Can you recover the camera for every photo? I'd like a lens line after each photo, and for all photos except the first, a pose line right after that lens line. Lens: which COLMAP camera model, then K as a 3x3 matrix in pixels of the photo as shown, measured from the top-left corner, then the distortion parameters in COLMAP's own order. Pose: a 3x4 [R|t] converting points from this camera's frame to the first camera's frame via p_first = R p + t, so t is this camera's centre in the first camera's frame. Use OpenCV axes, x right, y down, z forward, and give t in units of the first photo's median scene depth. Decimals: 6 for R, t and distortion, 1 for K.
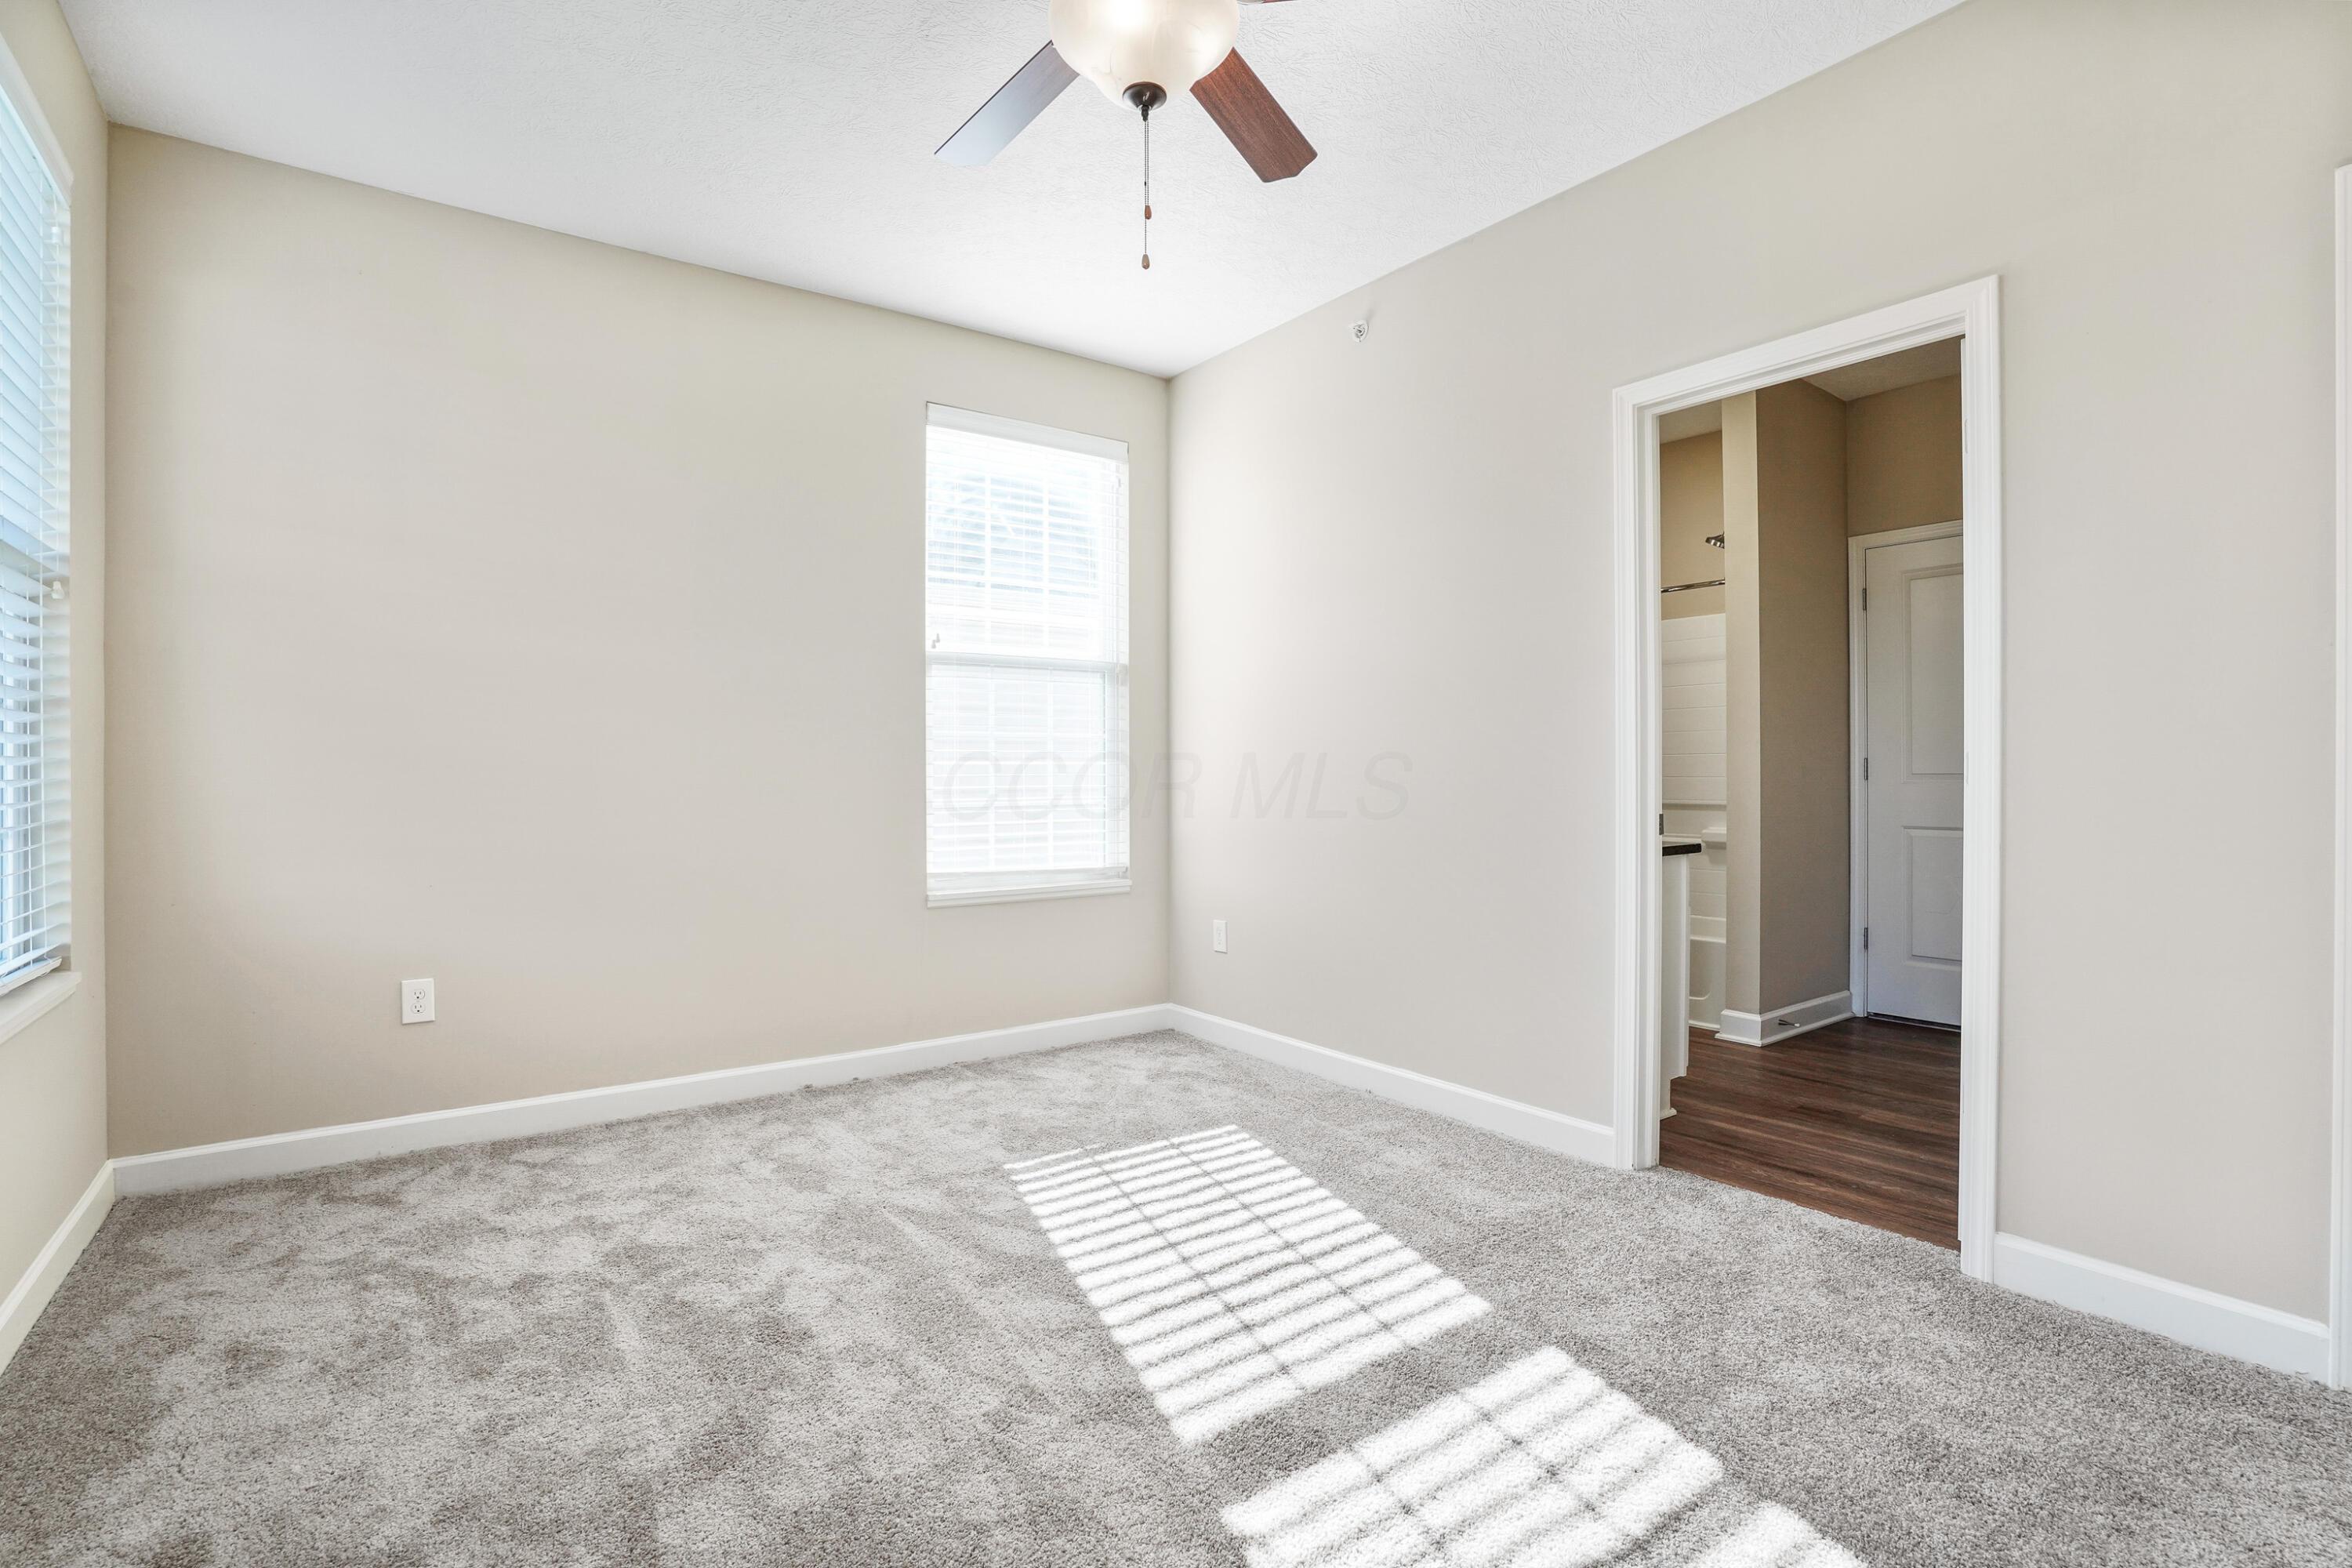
lens RADIAL K [[1100.9, 0, 1170.5], [0, 1100.9, 771.4], [0, 0, 1]] dist [-0.073737, 0.033110]
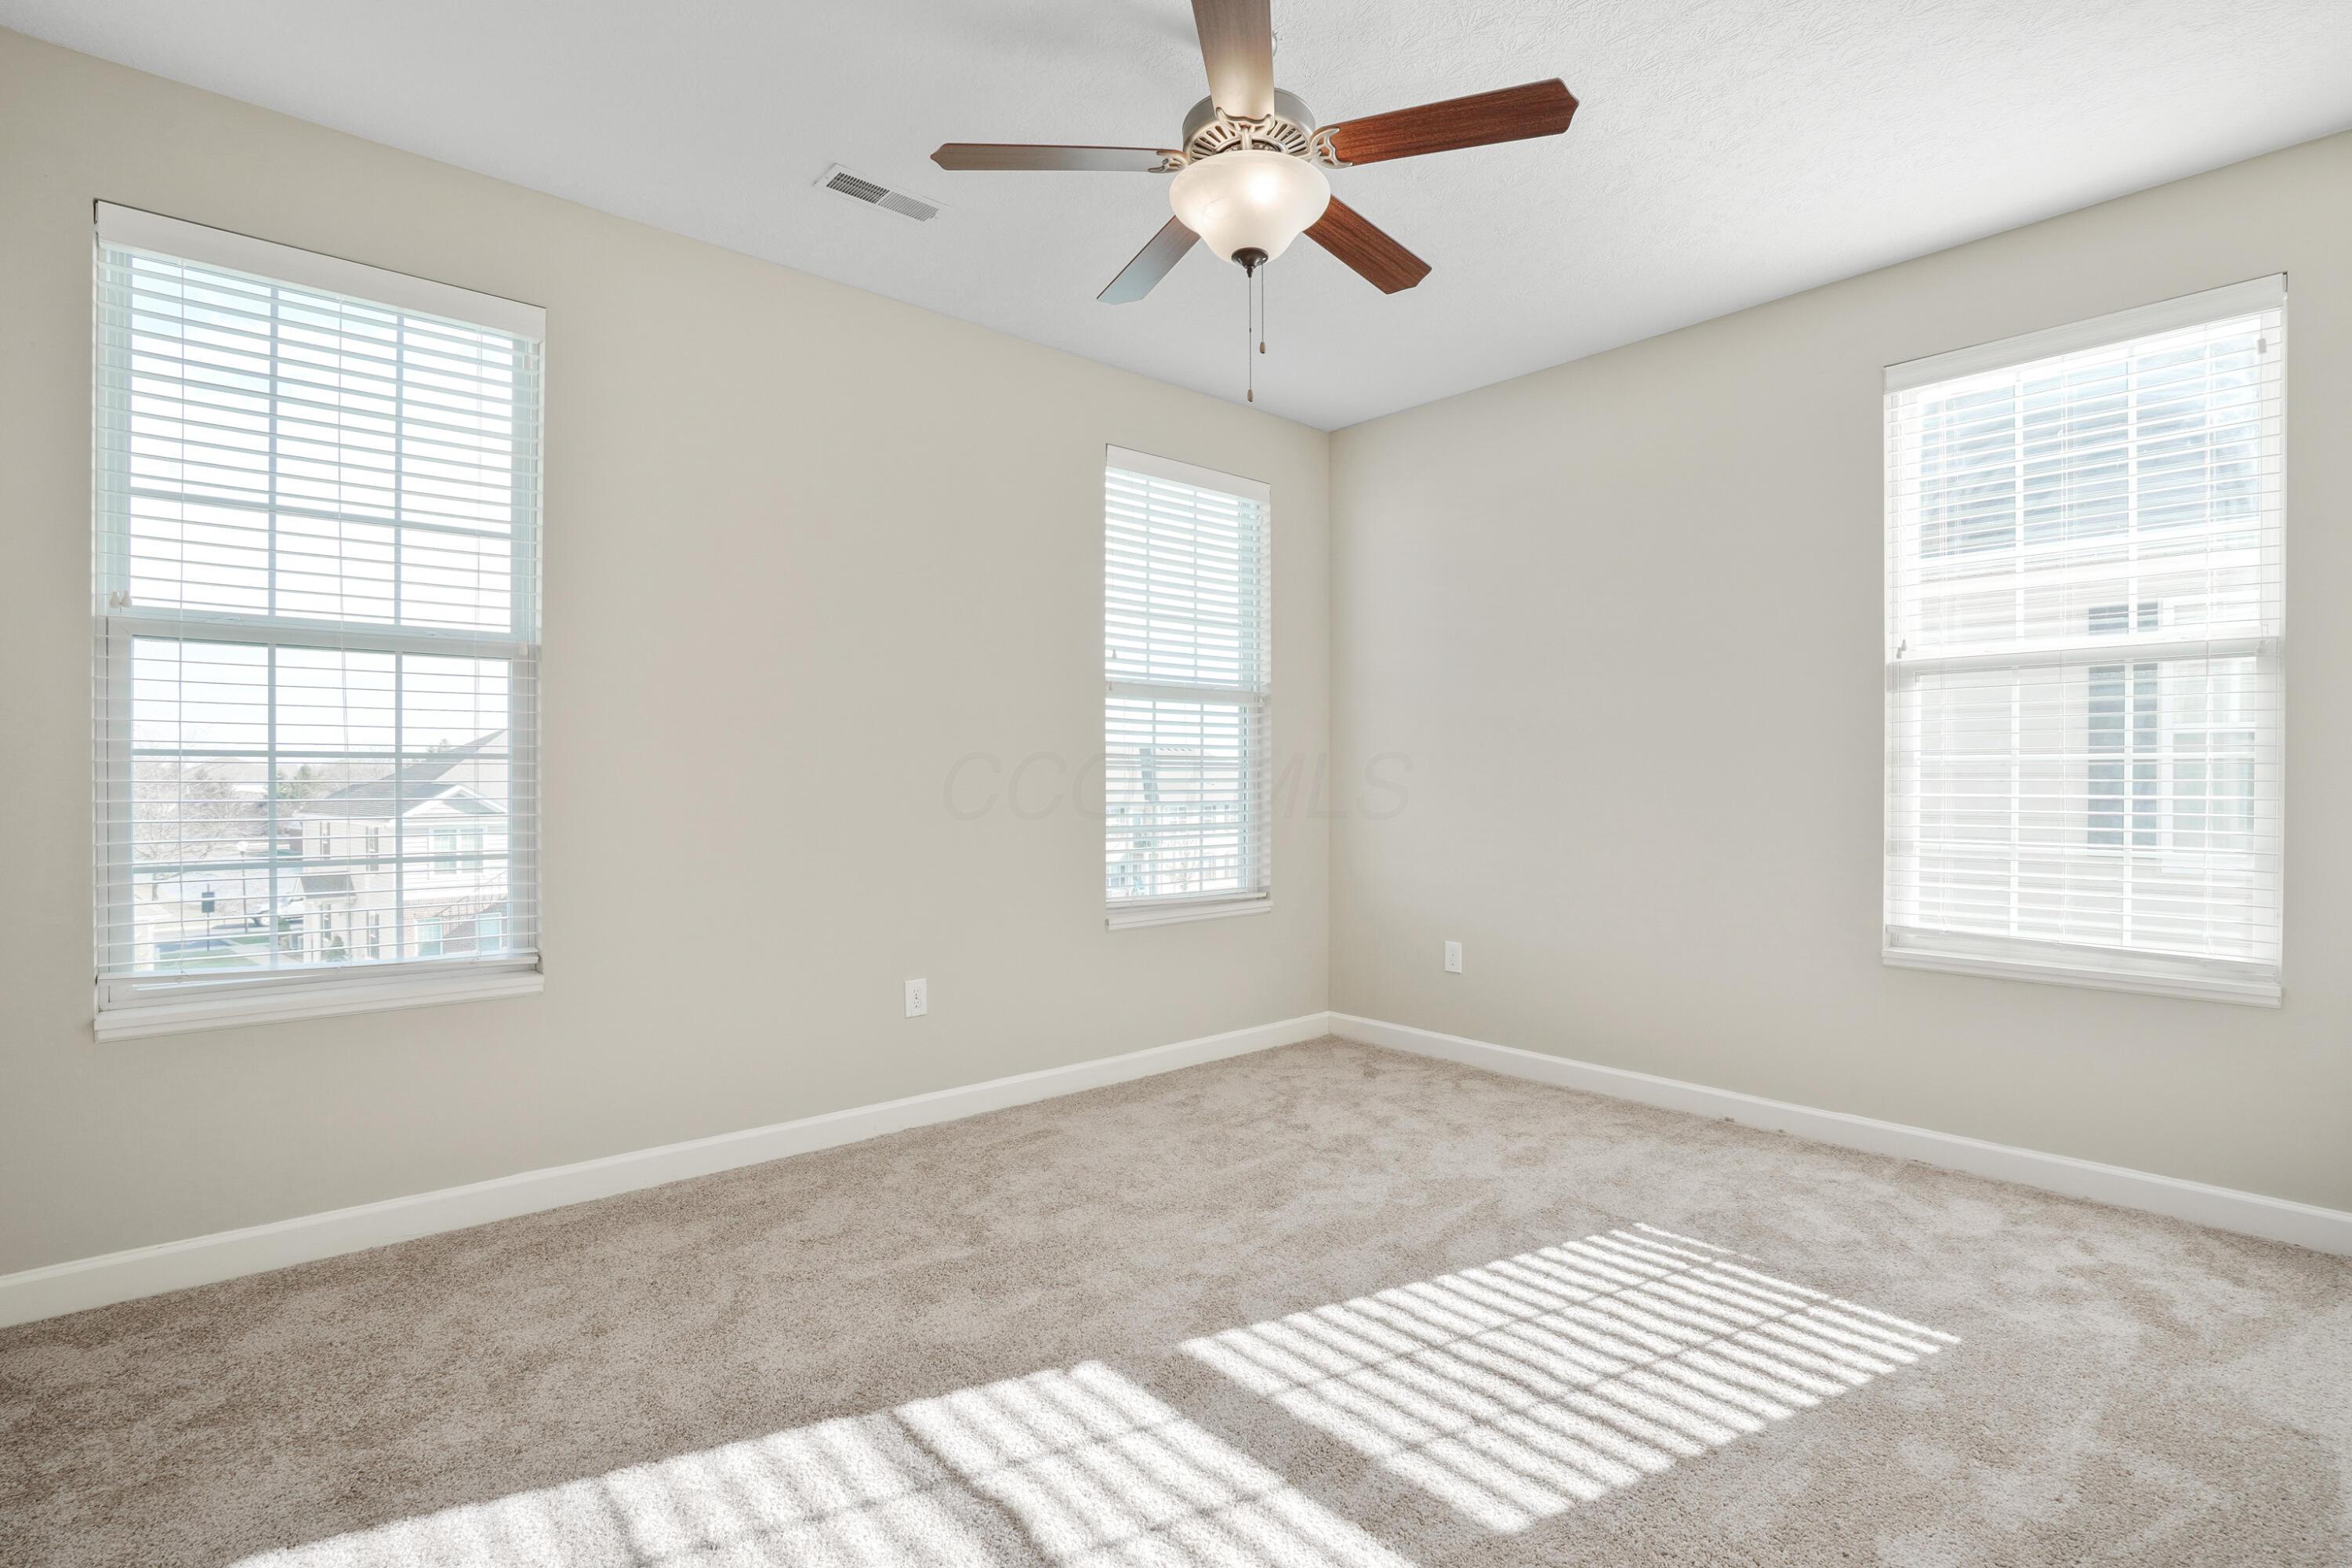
lens RADIAL K [[1109.7, 0, 1176.9], [0, 1109.7, 775.4], [0, 0, 1]] dist [-0.062086, 0.024220]
pose [[0.094955, 0.001498, -0.995480, 0.831061], [0.001010, 0.999998, 0.001601, -0.035690], [0.995481, -0.001157, 0.094954, 0.554192]]
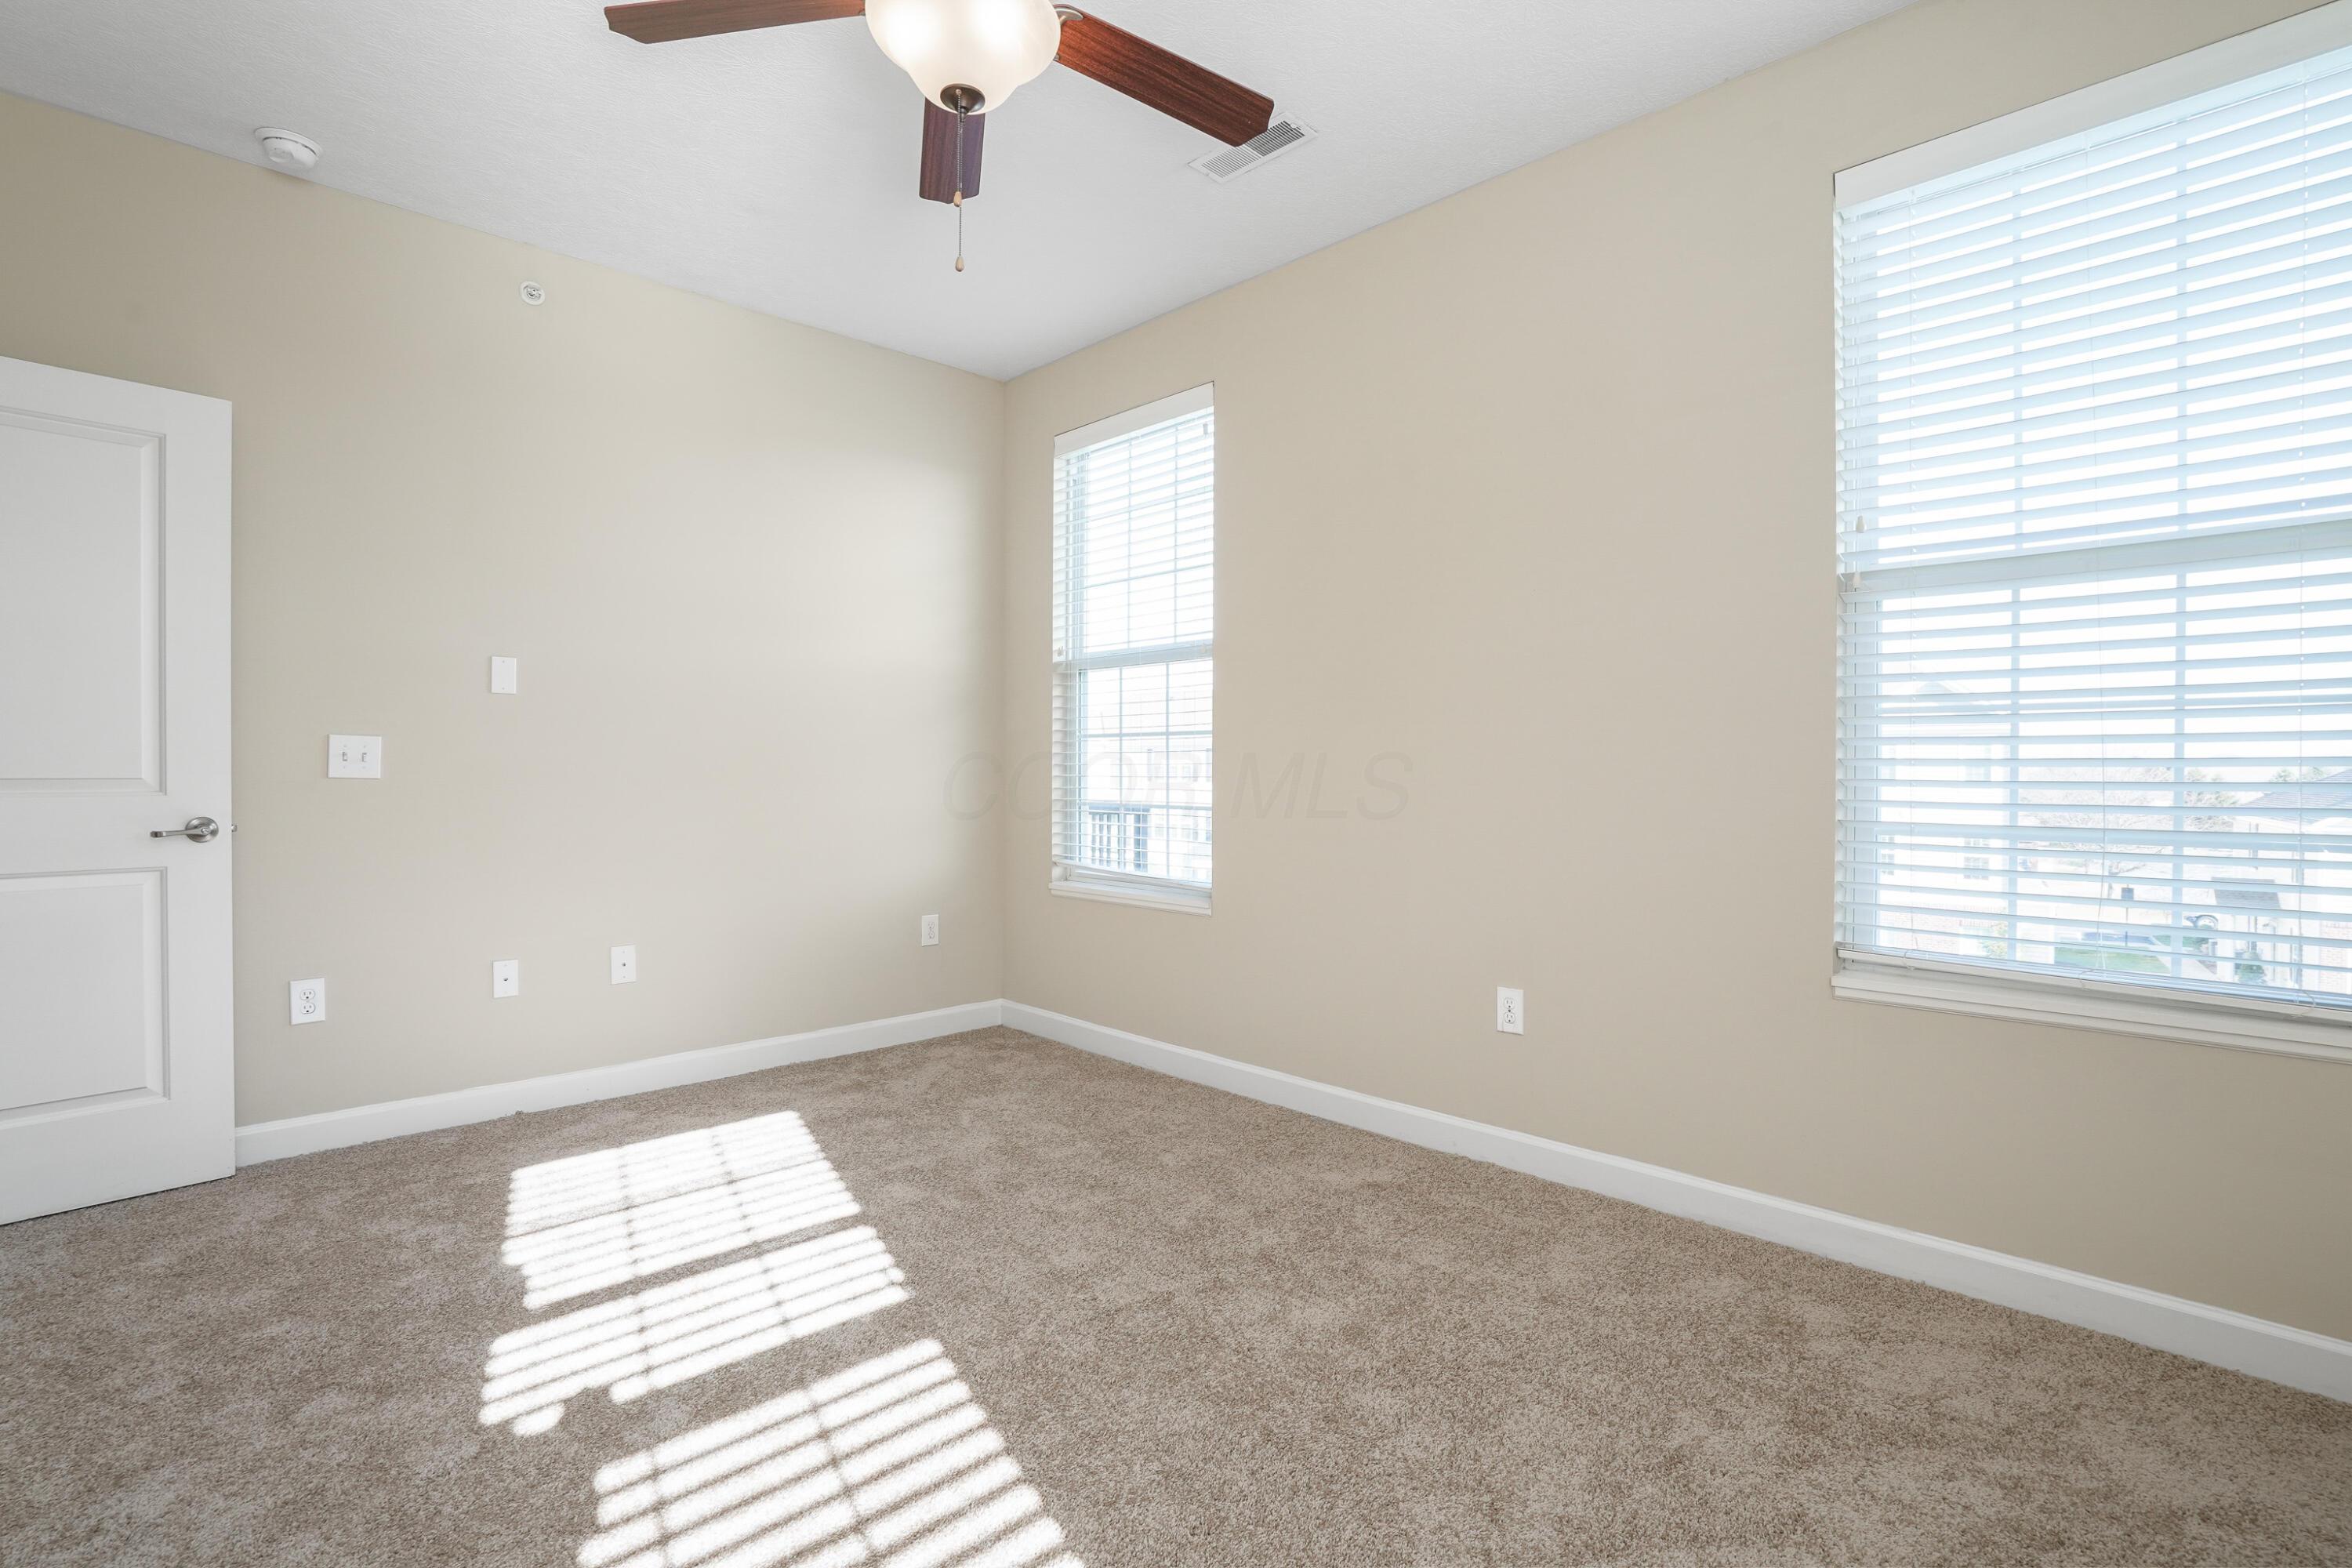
lens RADIAL K [[1109.7, 0, 1176.9], [0, 1109.7, 775.4], [0, 0, 1]] dist [-0.062086, 0.024220]
pose [[-0.991043, 0.000175, -0.133540, -0.060004], [-0.000326, 0.999993, 0.003730, -0.001307], [0.133540, 0.003740, -0.991036, 1.414304]]
